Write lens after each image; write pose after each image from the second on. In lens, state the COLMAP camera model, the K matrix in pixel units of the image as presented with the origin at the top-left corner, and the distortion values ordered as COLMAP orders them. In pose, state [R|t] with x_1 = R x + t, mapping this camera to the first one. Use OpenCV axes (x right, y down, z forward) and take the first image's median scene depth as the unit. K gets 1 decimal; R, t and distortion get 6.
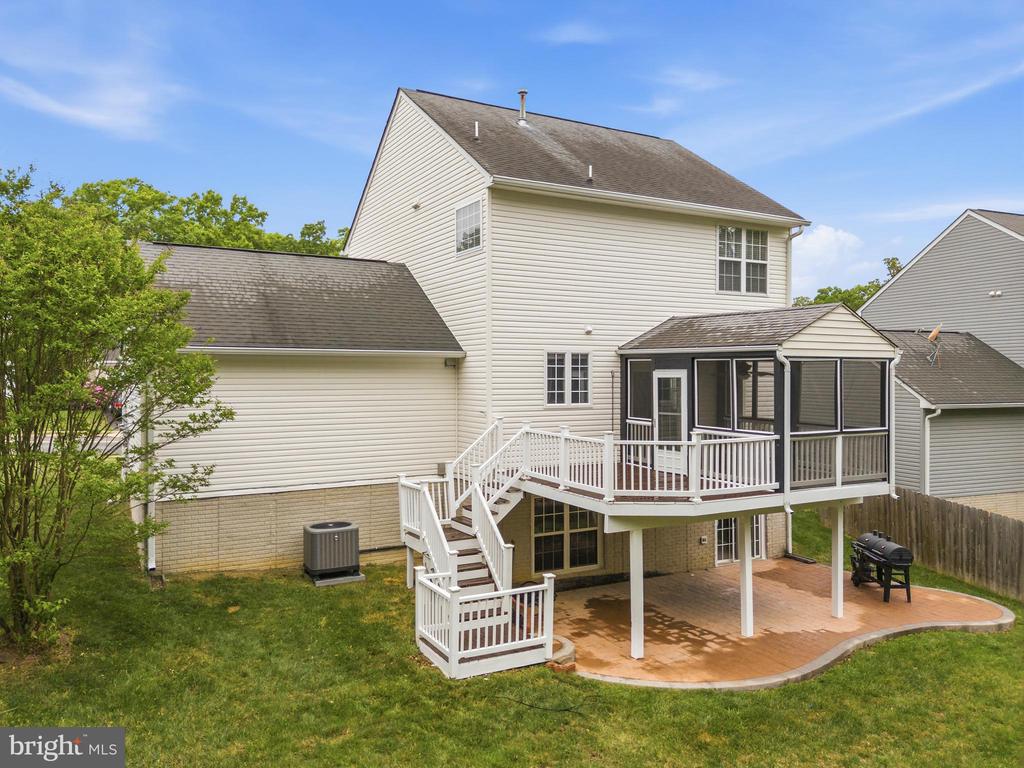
lens RADIAL K [[753.6, 0, 512.0], [0, 753.6, 384.0], [0, 0, 1]] dist [0.043555, -0.001713]
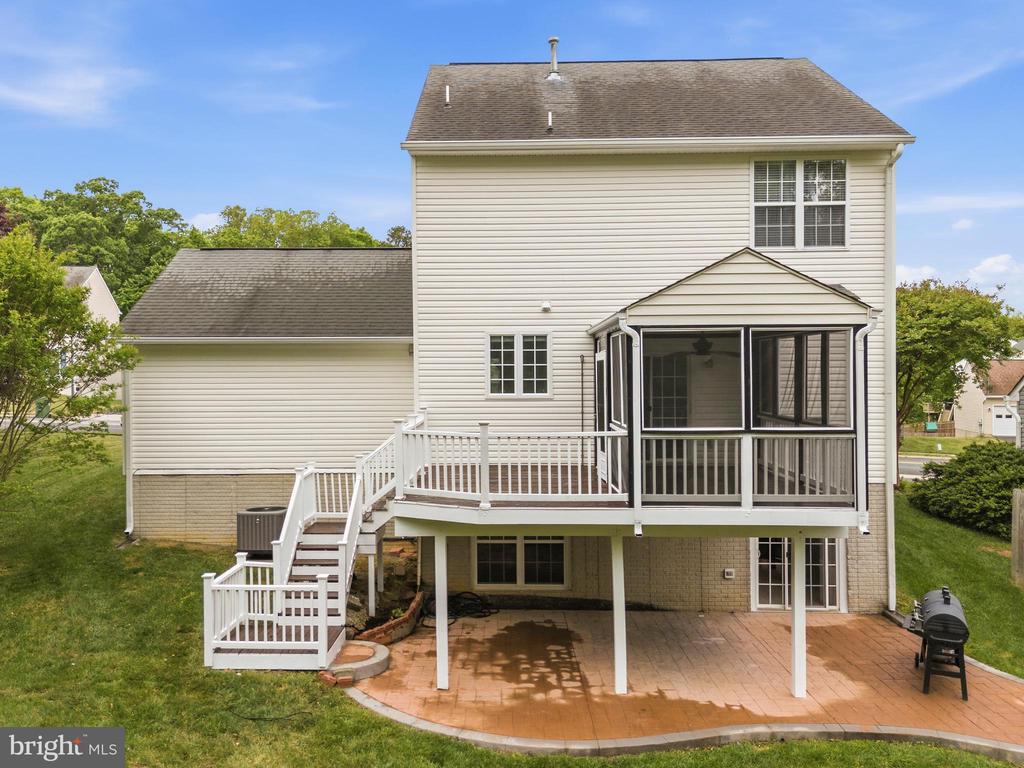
lens RADIAL K [[792.9, 0, 491.7], [0, 792.9, 392.5], [0, 0, 1]] dist [0.048970, -0.005372]
pose [[0.864535, 0.004984, -0.502548, 0.533550], [-0.002582, 0.999982, 0.005476, 0.021217], [0.502566, -0.003437, 0.864532, 0.209892]]
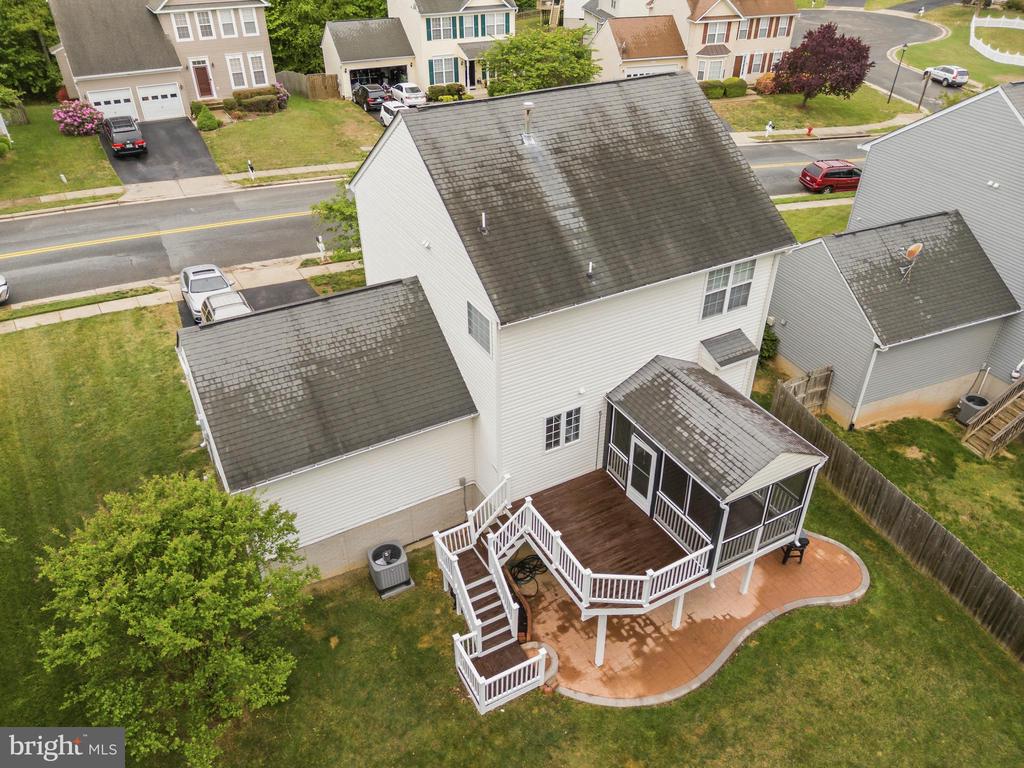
lens RADIAL K [[753.6, 0, 512.0], [0, 753.6, 384.0], [0, 0, 1]] dist [0.043555, -0.001713]
pose [[0.999999, -0.001561, -0.000035, -0.009070], [0.001326, 0.836701, 0.547658, -0.782901], [-0.000826, -0.547657, 0.836702, 0.014027]]
